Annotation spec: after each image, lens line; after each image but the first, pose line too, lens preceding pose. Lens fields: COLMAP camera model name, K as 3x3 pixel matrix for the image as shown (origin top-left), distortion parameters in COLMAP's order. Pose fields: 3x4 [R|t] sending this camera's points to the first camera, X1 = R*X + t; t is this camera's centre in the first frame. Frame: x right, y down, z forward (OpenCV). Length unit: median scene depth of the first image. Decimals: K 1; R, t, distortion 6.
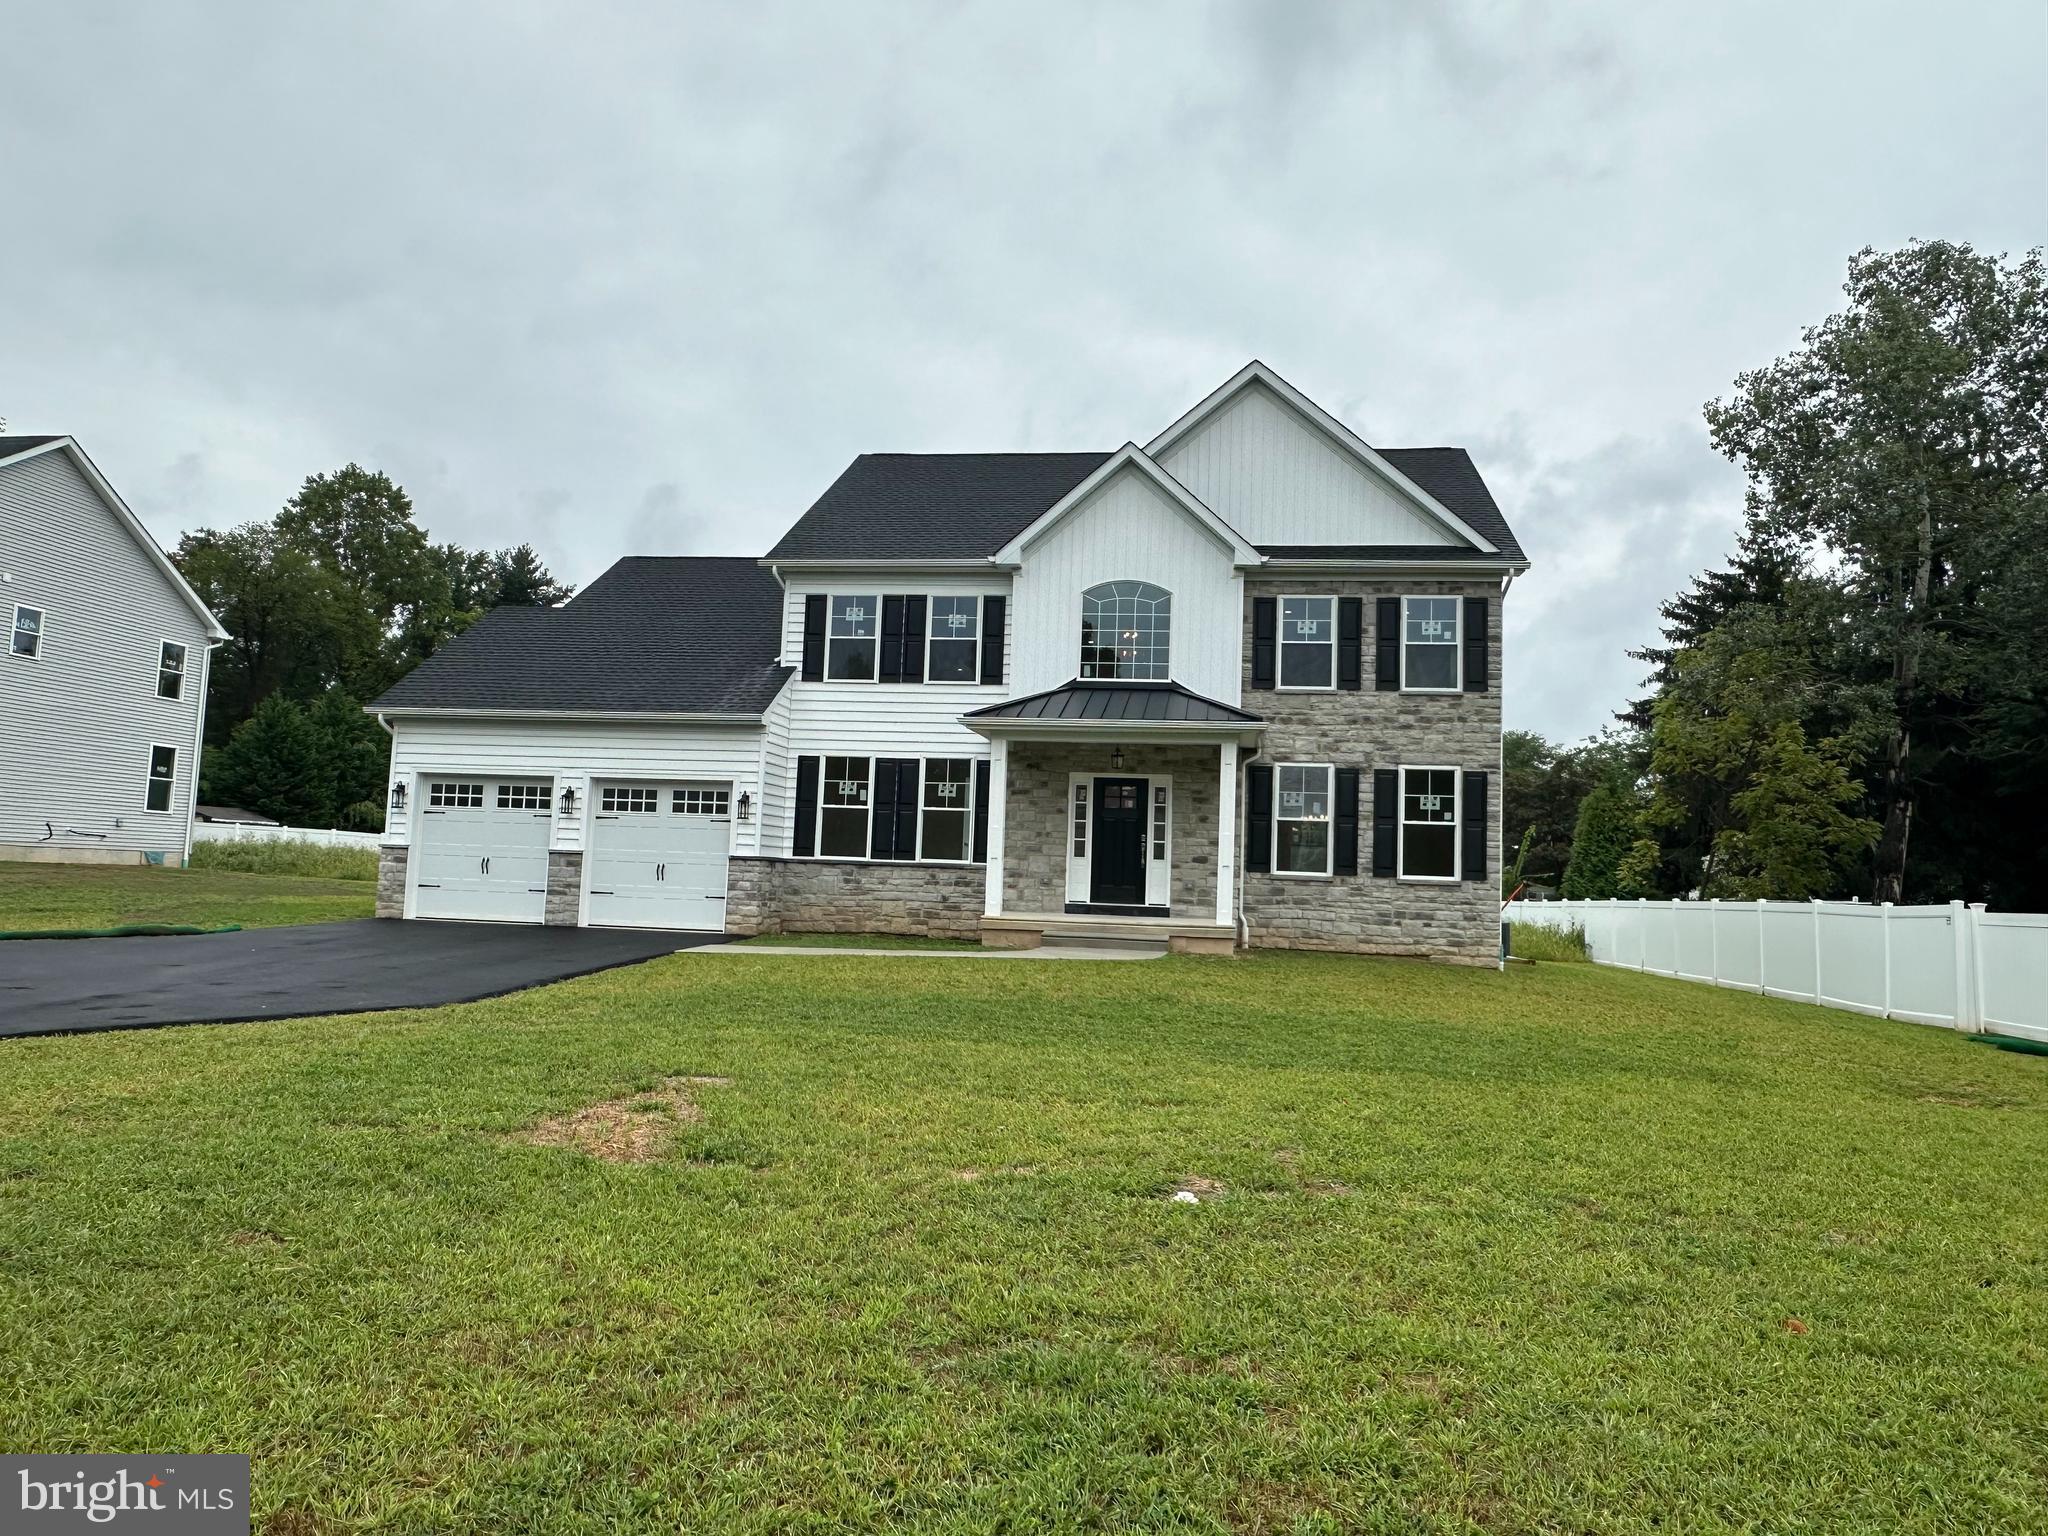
lens RADIAL K [[1320.6, 0, 1028.8], [0, 1320.6, 772.5], [0, 0, 1]] dist [-0.002018, 0.000252]
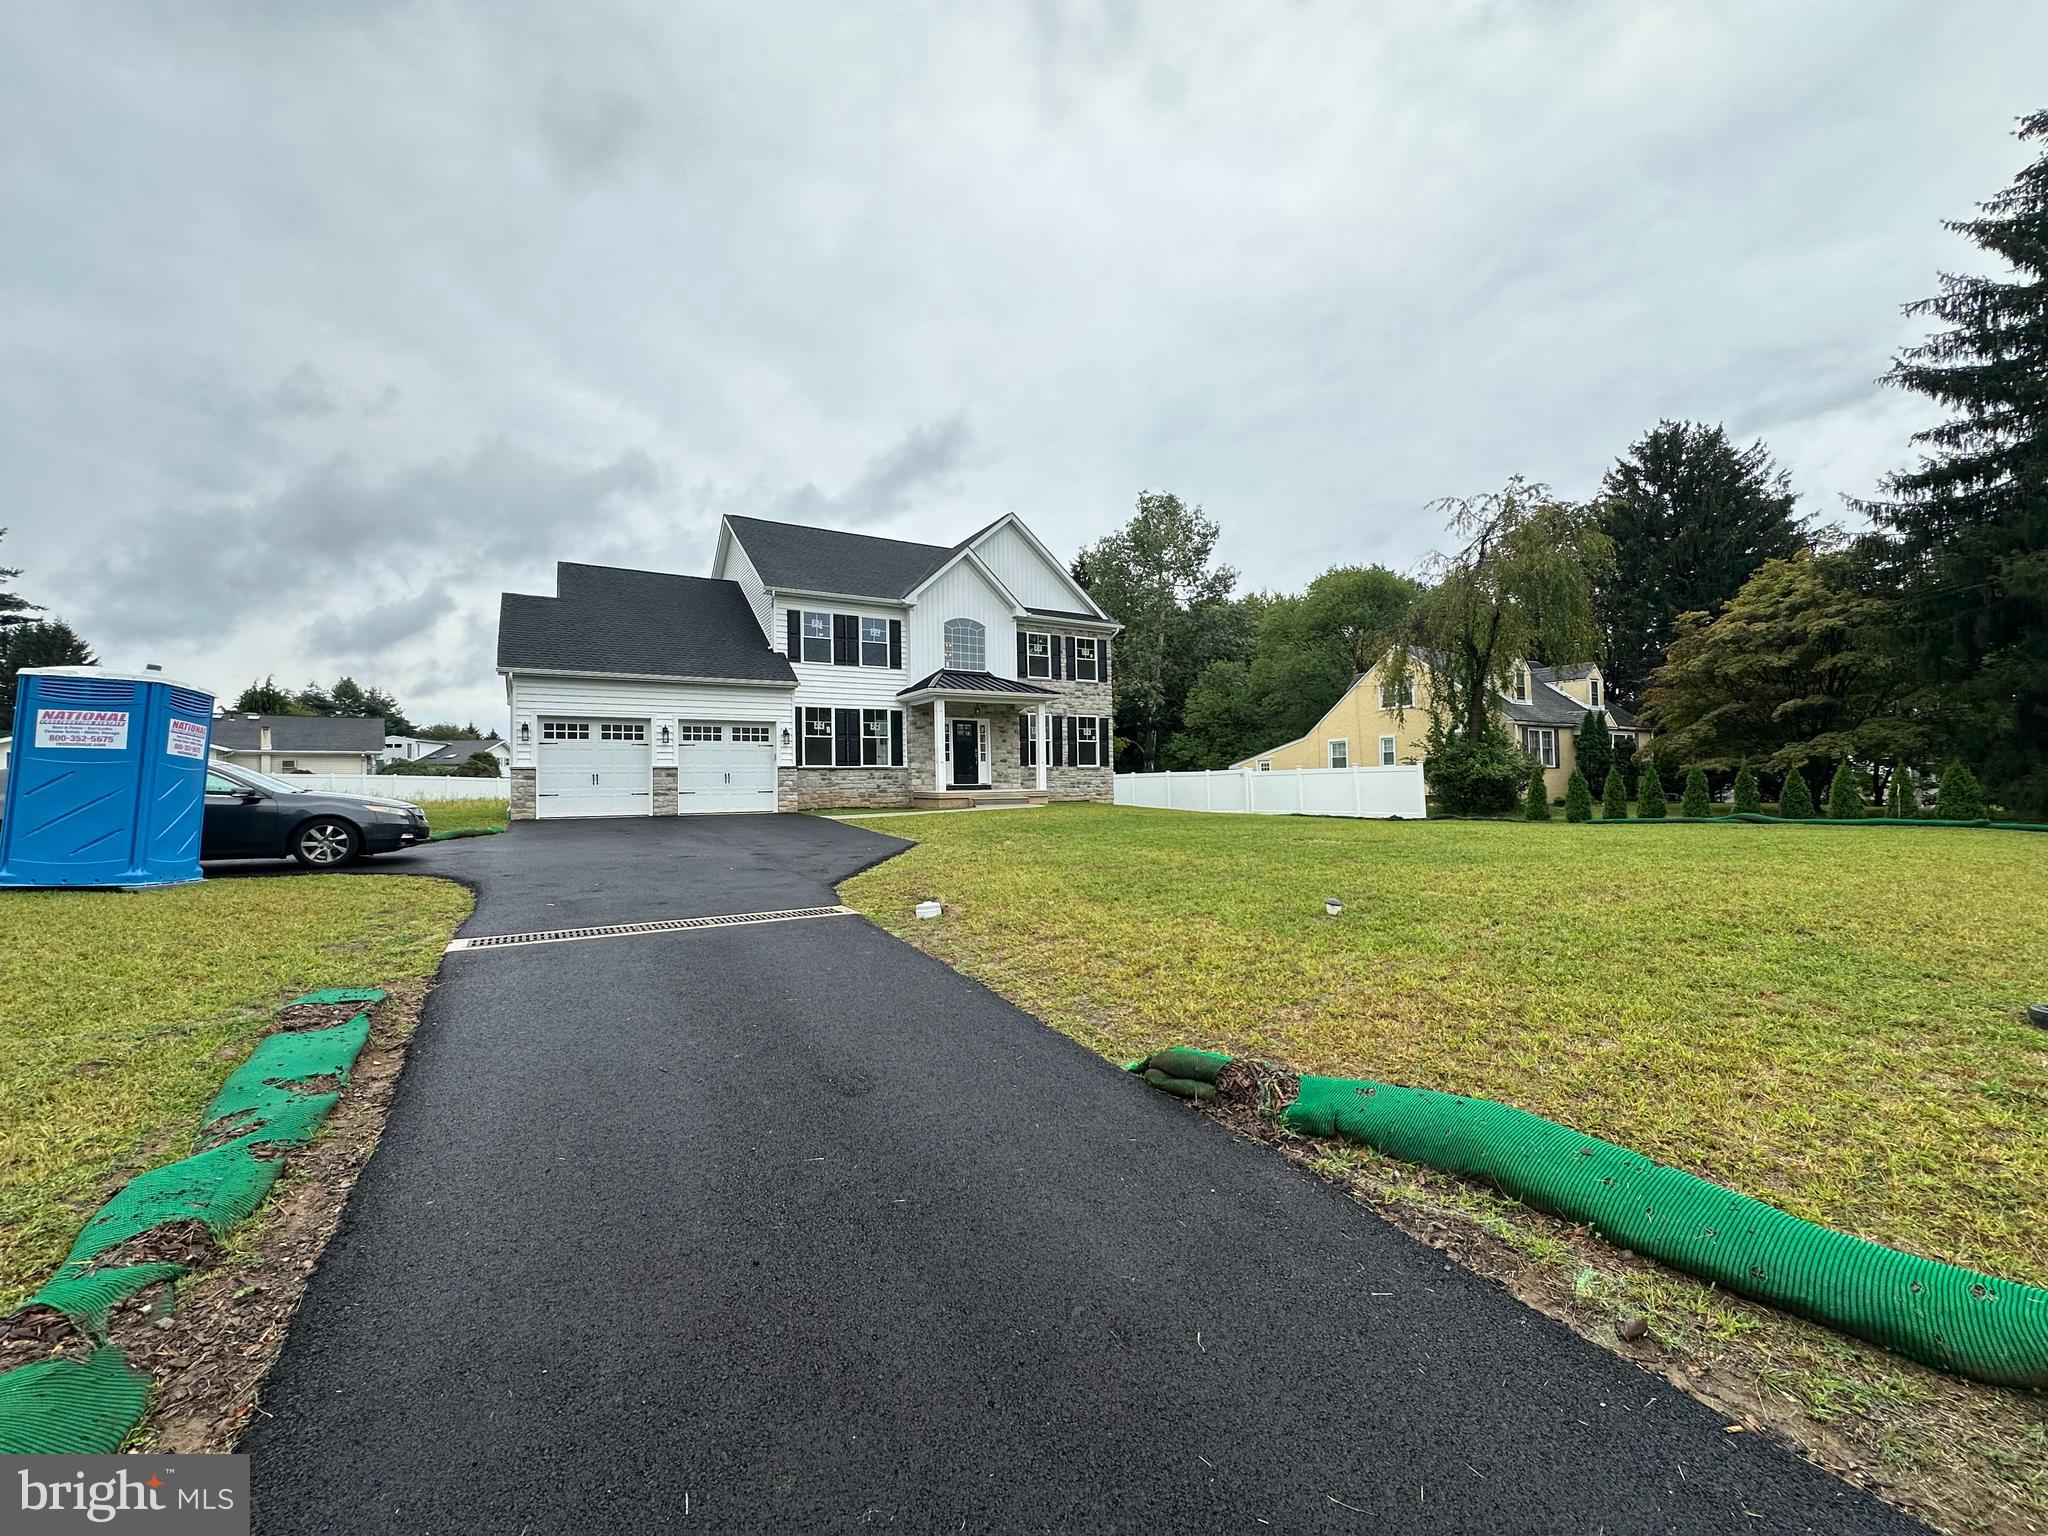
lens RADIAL K [[809.2, 0, 1022.1], [0, 809.2, 771.1], [0, 0, 1]] dist [-0.003278, 0.000212]
pose [[0.781436, -0.036695, 0.622905, -0.613321], [-0.007274, 0.997666, 0.067896, -0.002777], [-0.623943, -0.057587, 0.779345, 0.007097]]
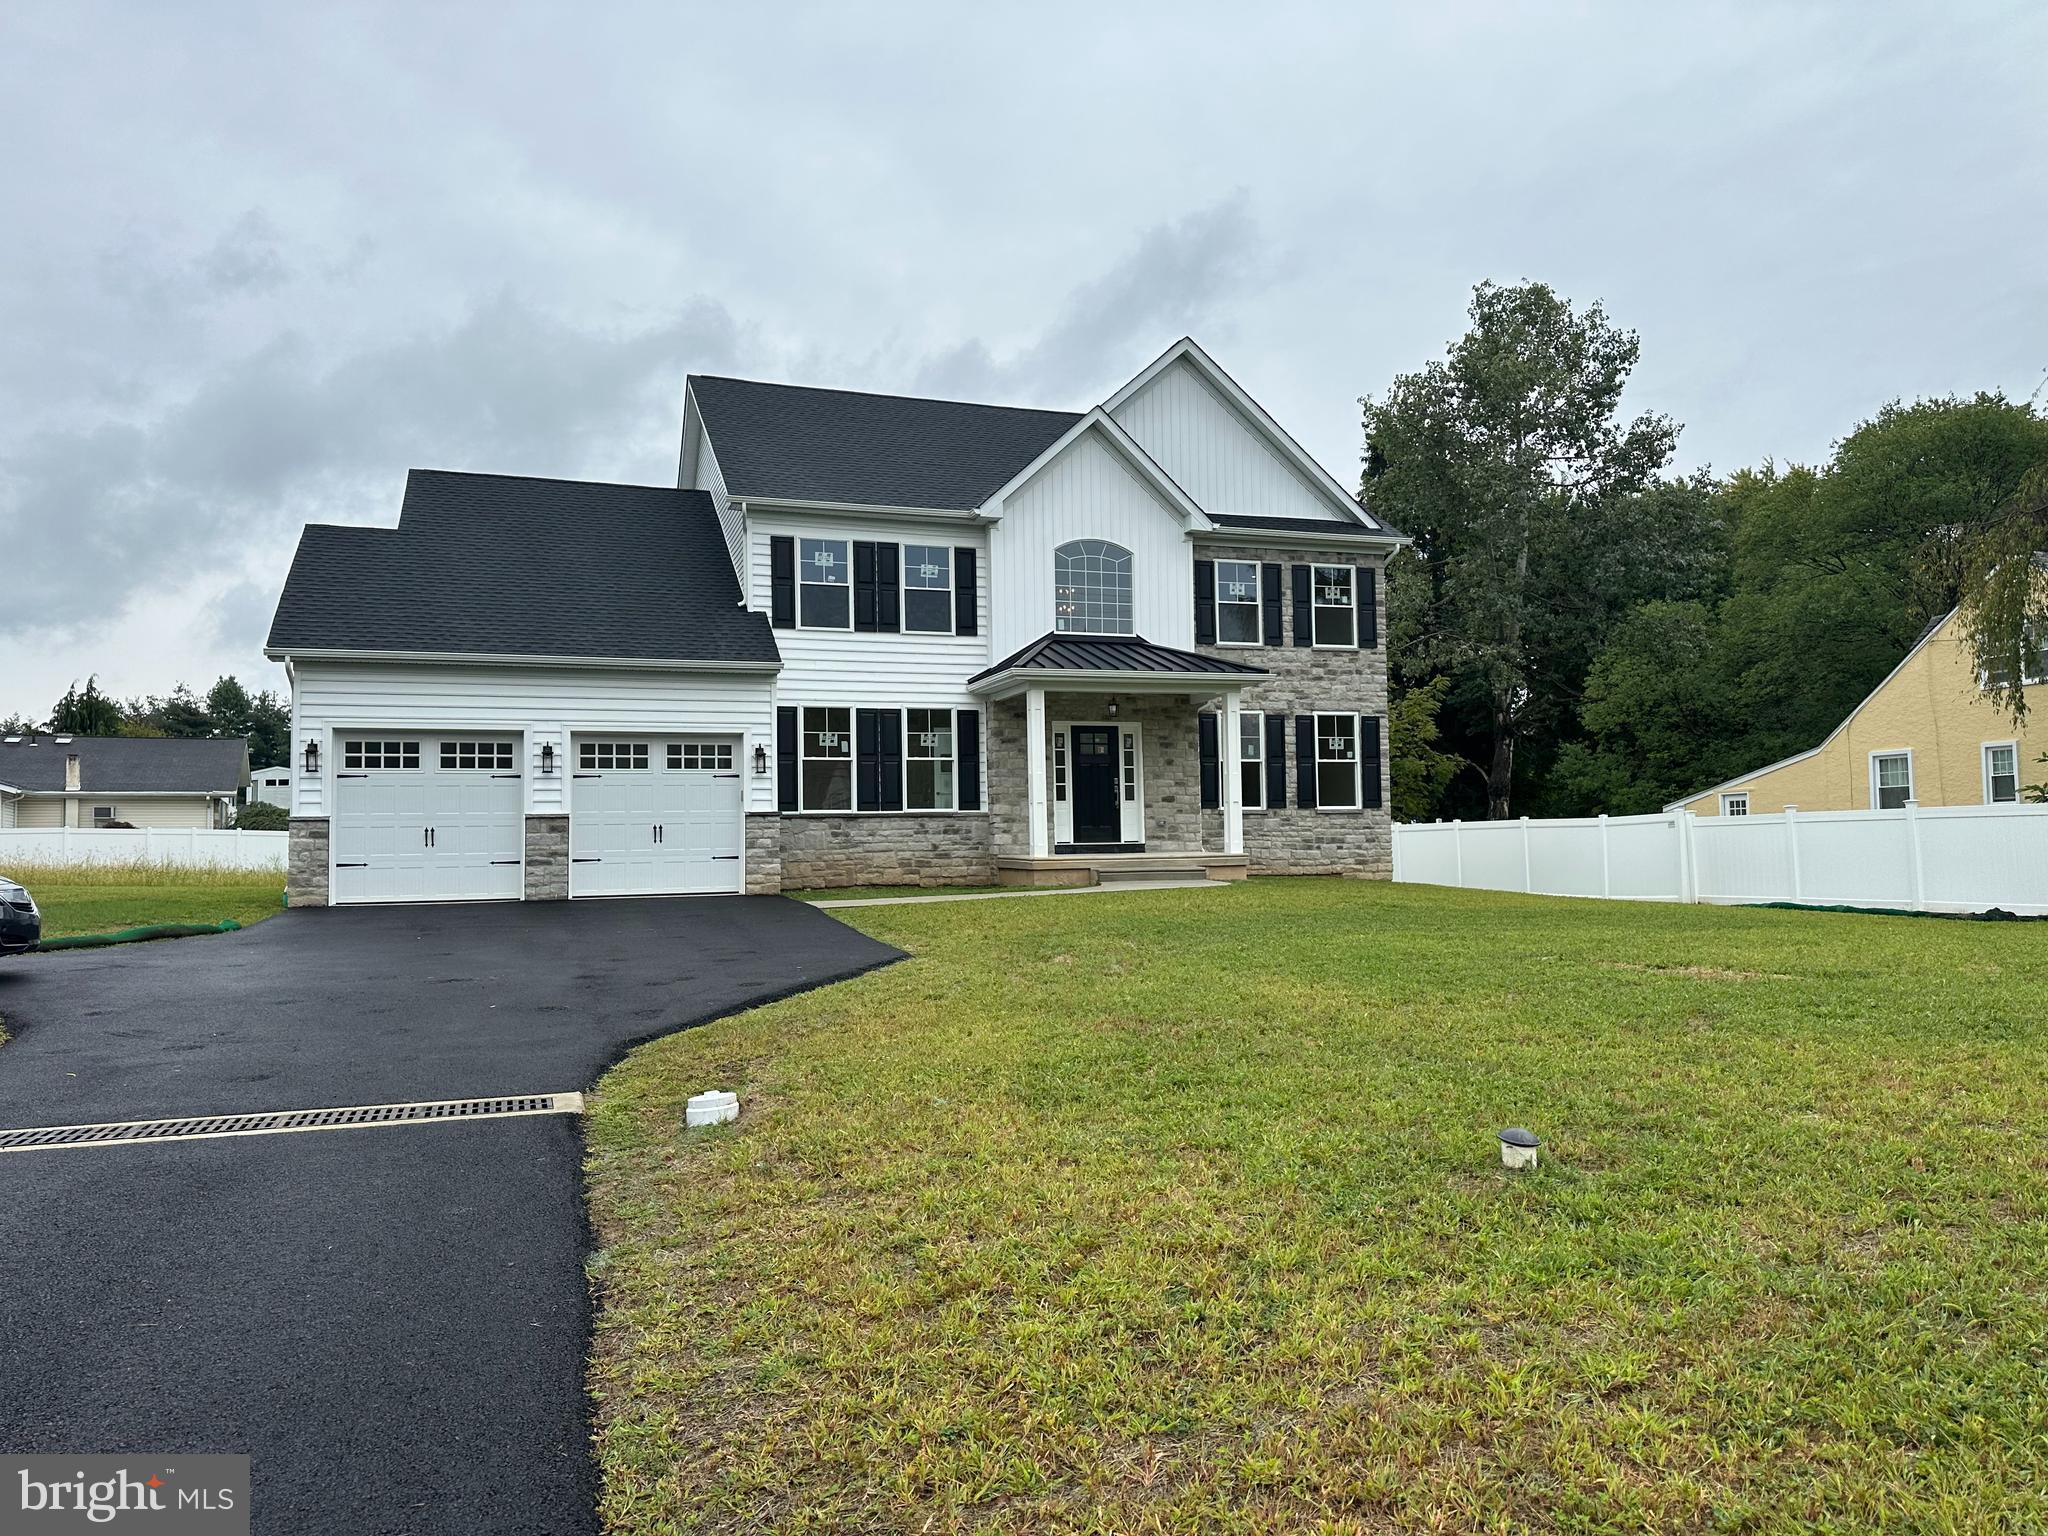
lens RADIAL K [[1404.1, 0, 1029.8], [0, 1404.1, 785.2], [0, 0, 1]] dist [0.097453, -0.078908]
pose [[0.891413, -0.030770, 0.452145, -0.492694], [0.011687, 0.998921, 0.044937, 0.000583], [-0.453040, -0.034773, 0.890812, 0.007694]]
